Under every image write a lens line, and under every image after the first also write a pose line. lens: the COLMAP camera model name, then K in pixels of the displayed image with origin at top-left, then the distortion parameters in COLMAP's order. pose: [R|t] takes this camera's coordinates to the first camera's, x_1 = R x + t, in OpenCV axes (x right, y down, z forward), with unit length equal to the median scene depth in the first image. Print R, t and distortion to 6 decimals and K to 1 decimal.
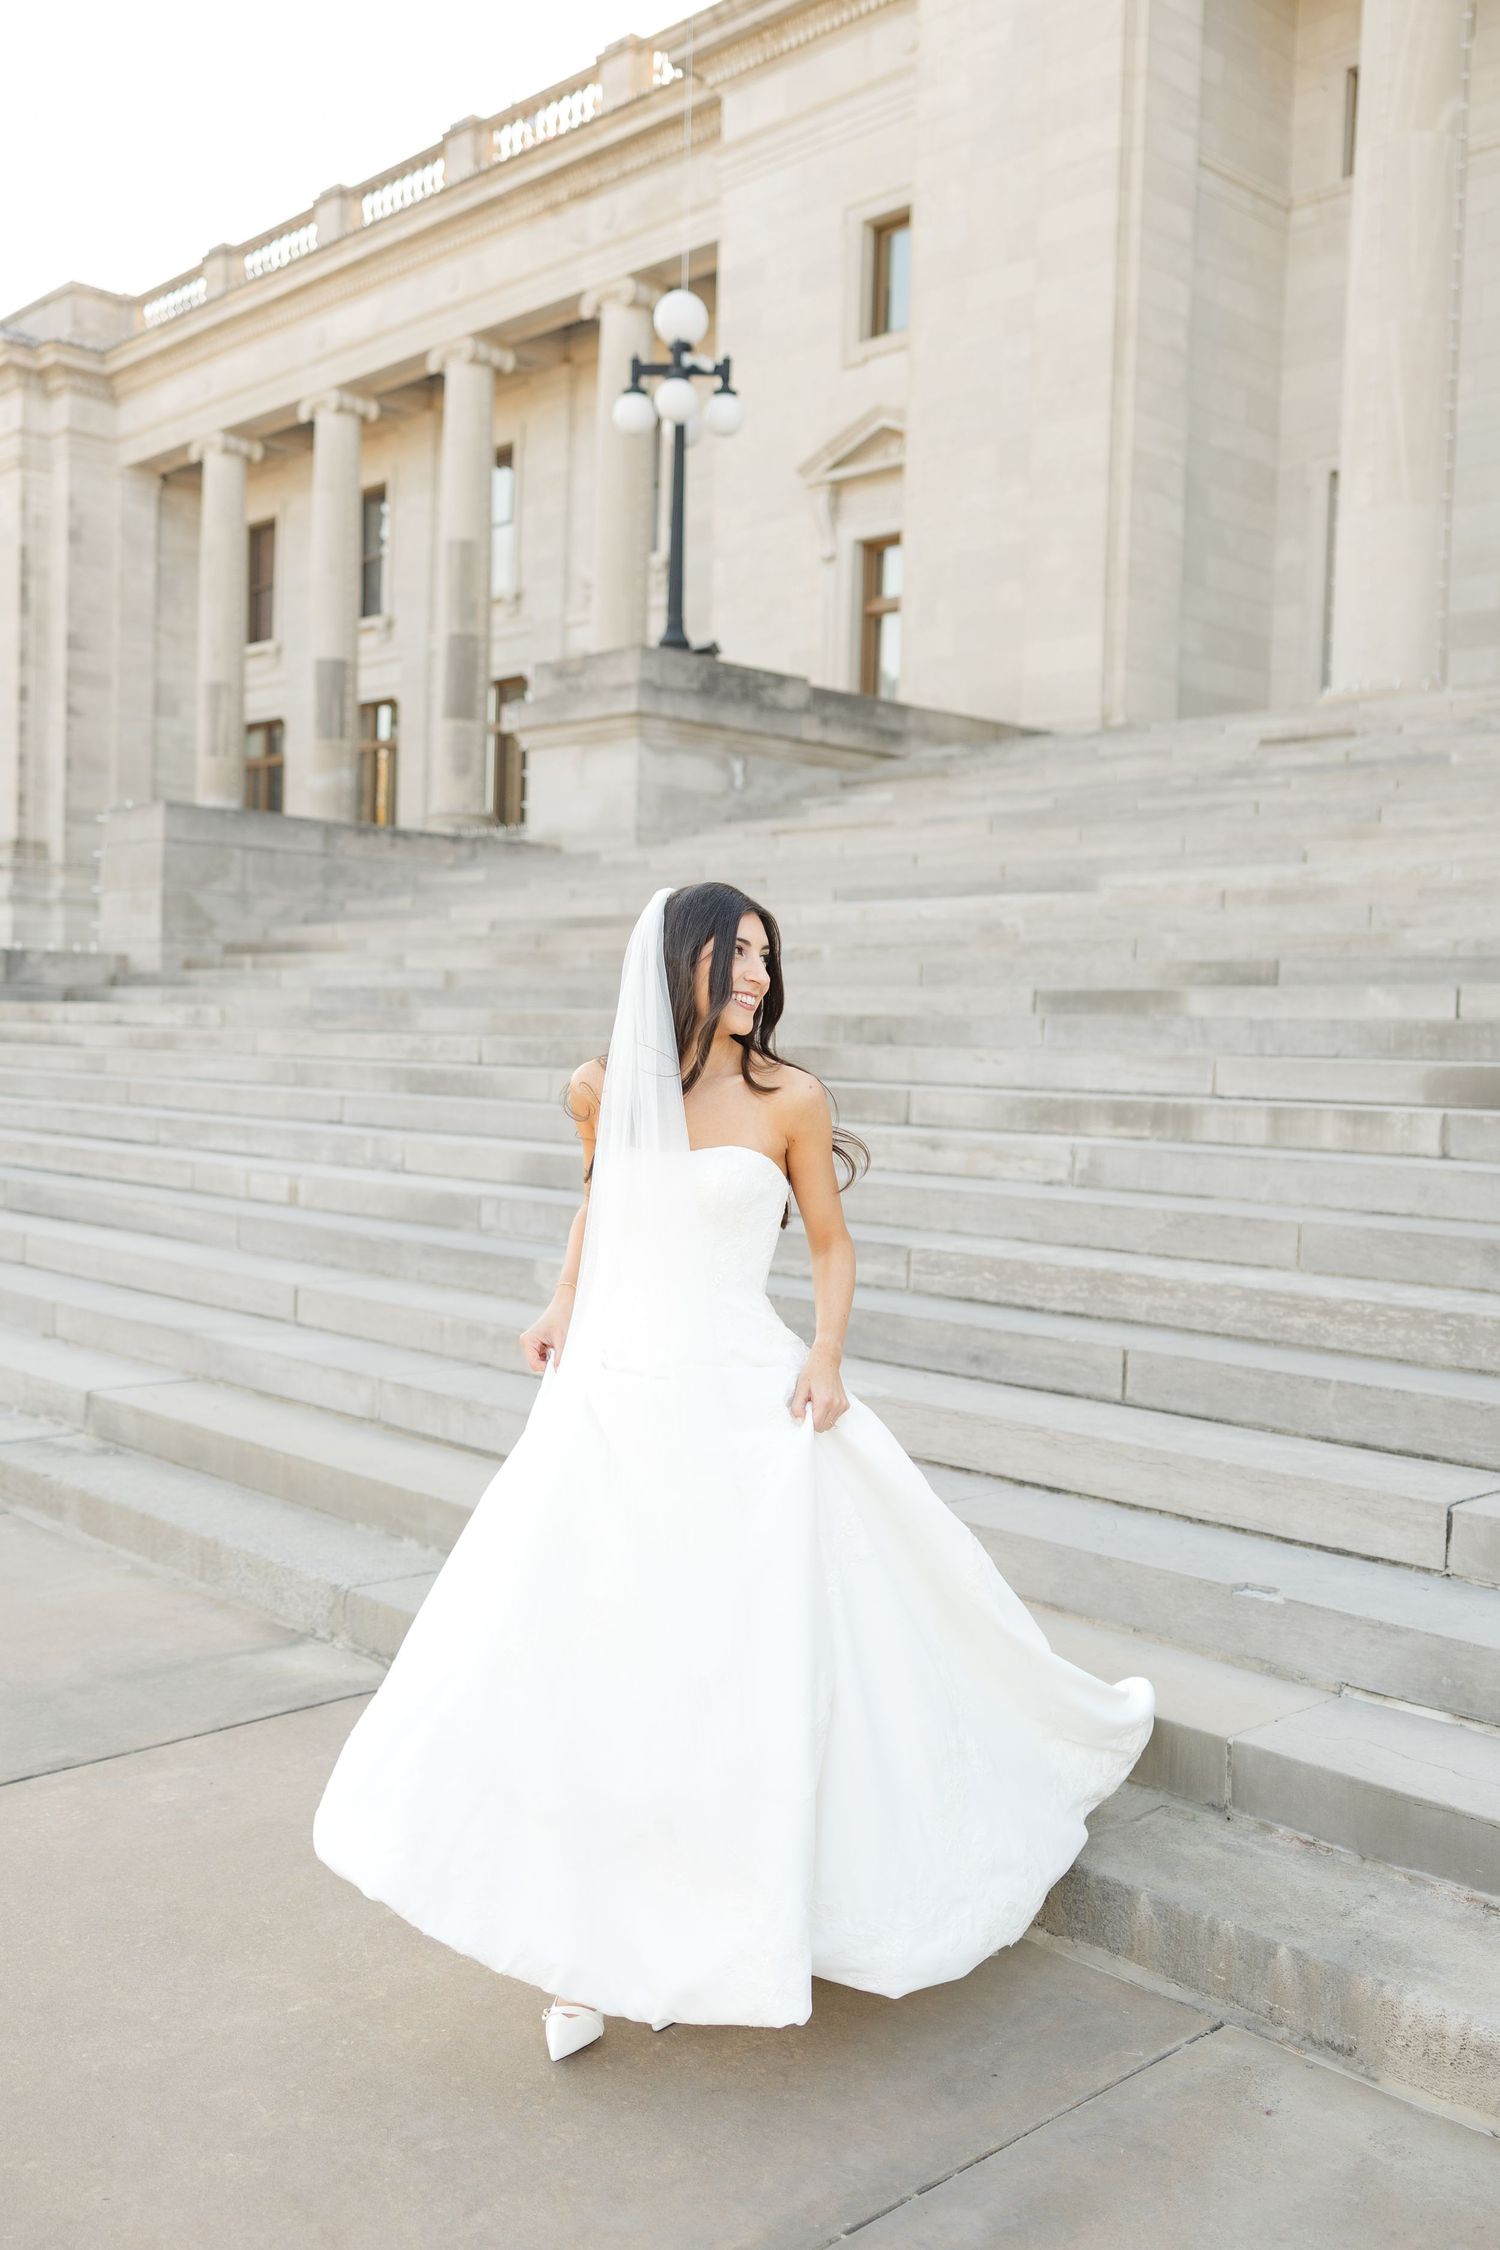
lens RADIAL K [[2093.3, 0, 736.0], [0, 2093.3, 1131.1], [0, 0, 1]] dist [0.011340, 0.000000]
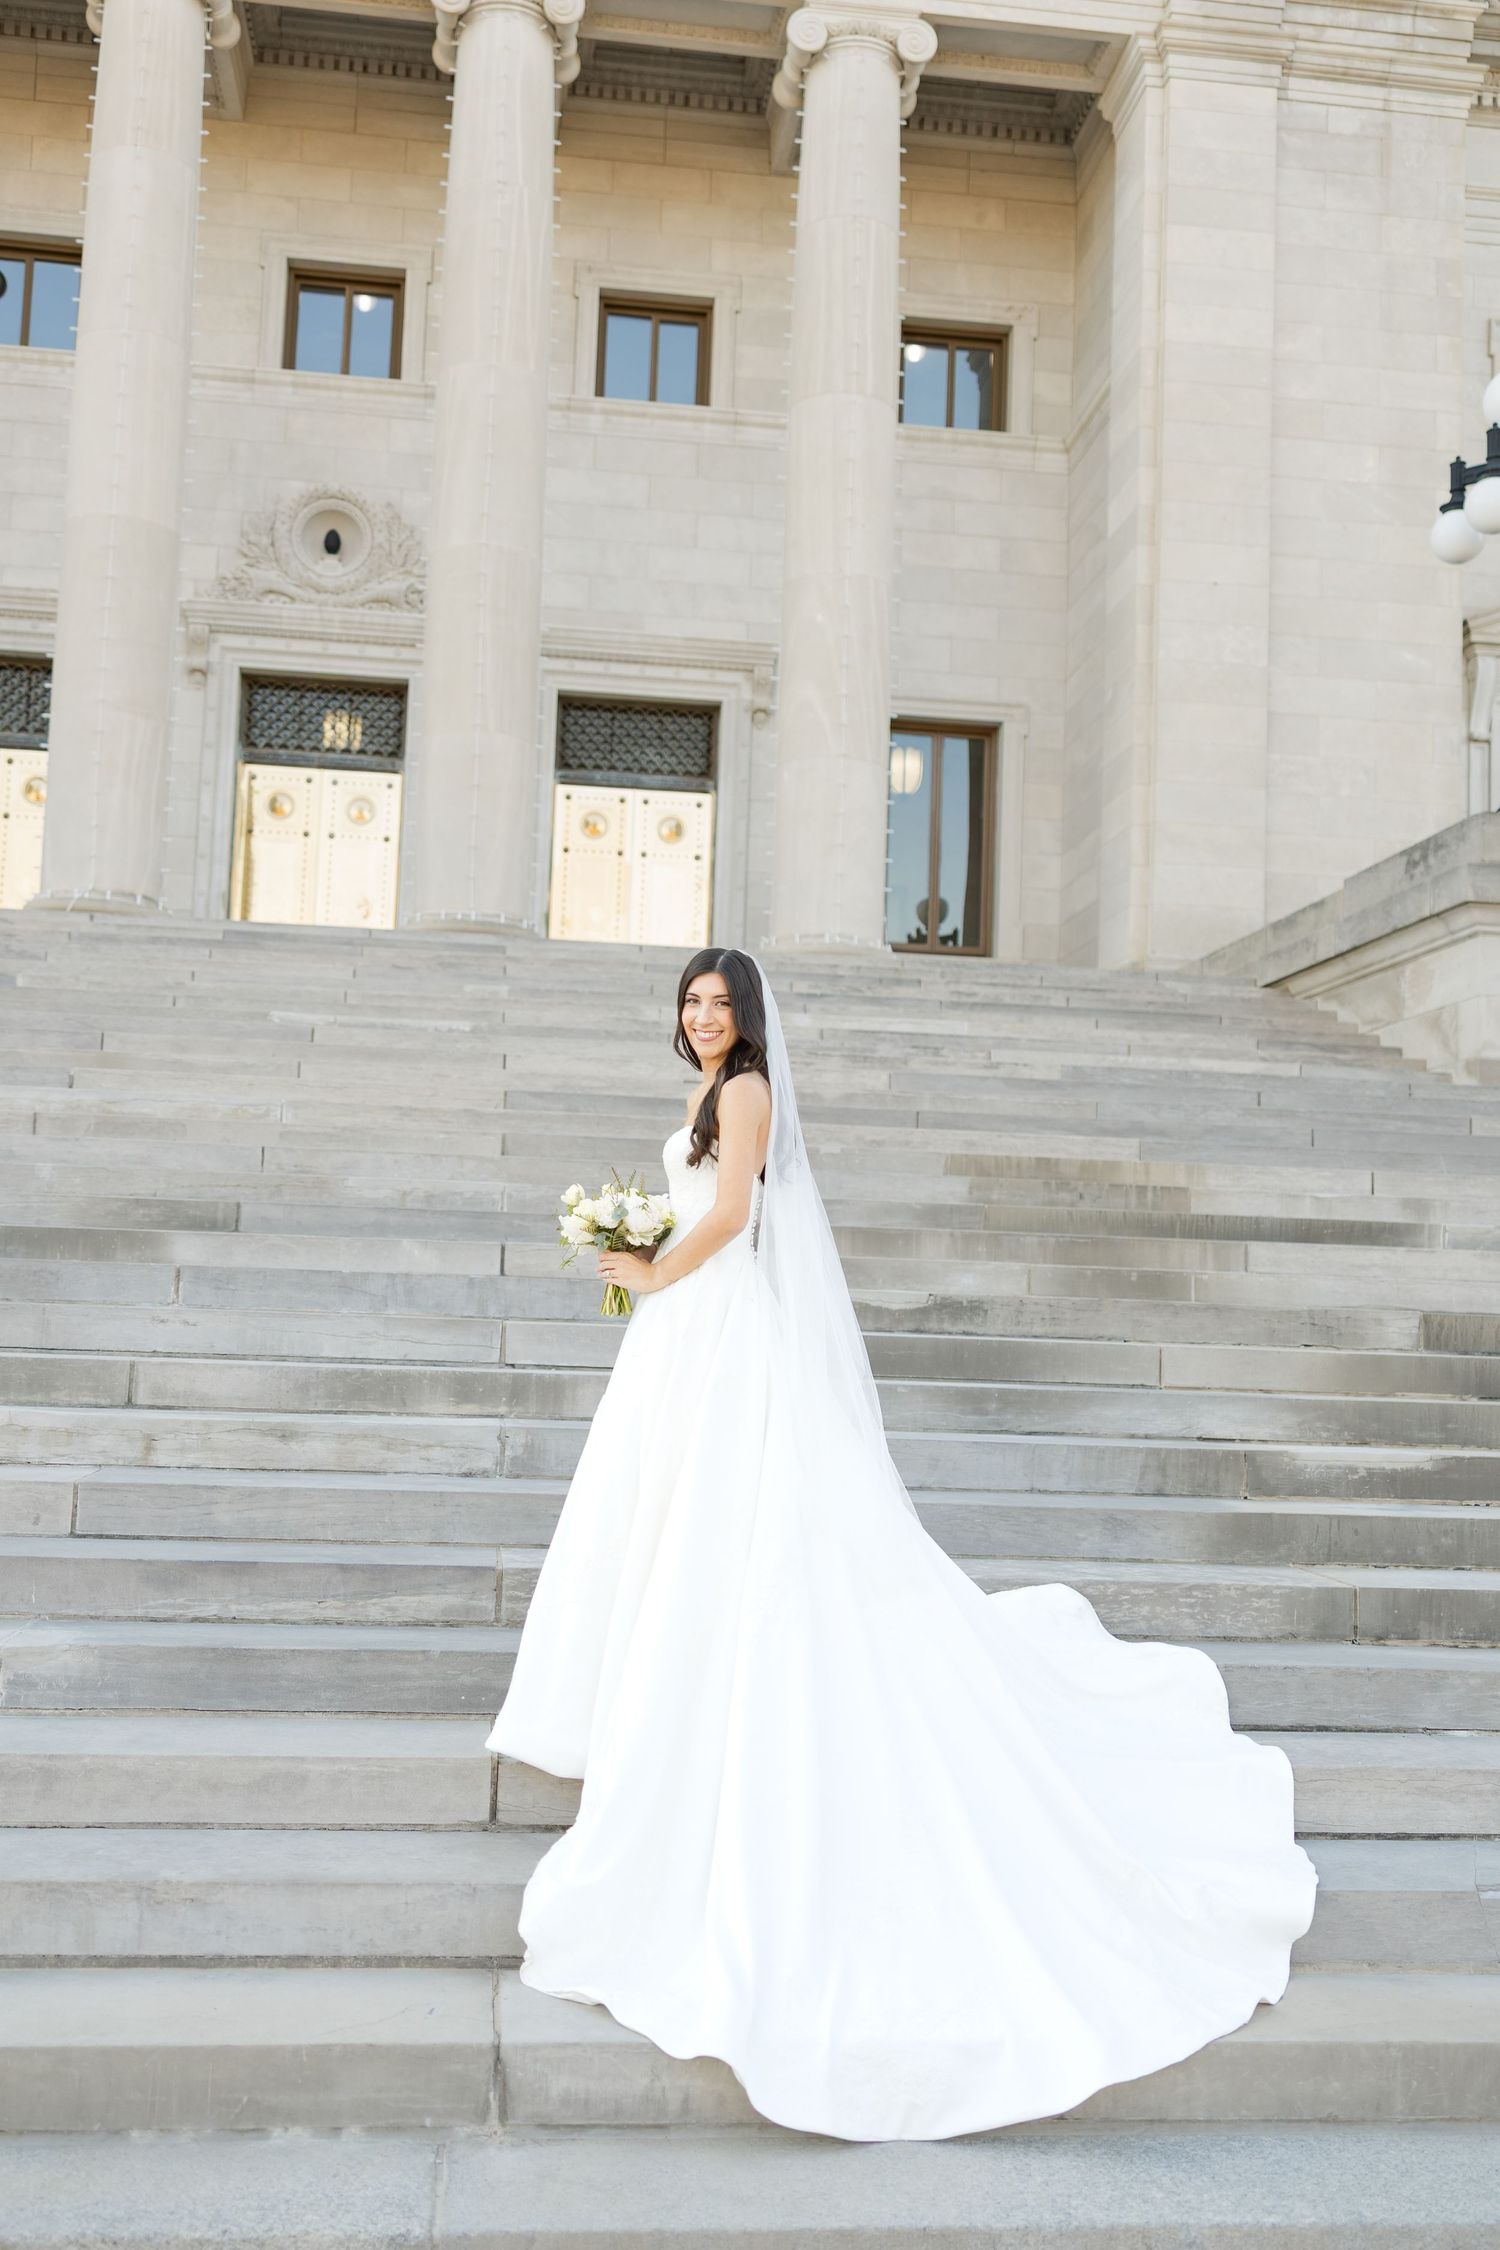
lens RADIAL K [[2093.3, 0, 715.3], [0, 2093.3, 1138.5], [0, 0, 1]] dist [0.011340, 0.000000]
pose [[0.596006, 0.066005, 0.800263, -0.482050], [0.014474, 0.995571, -0.092894, -0.030703], [-0.802850, 0.066948, 0.592411, 0.409477]]
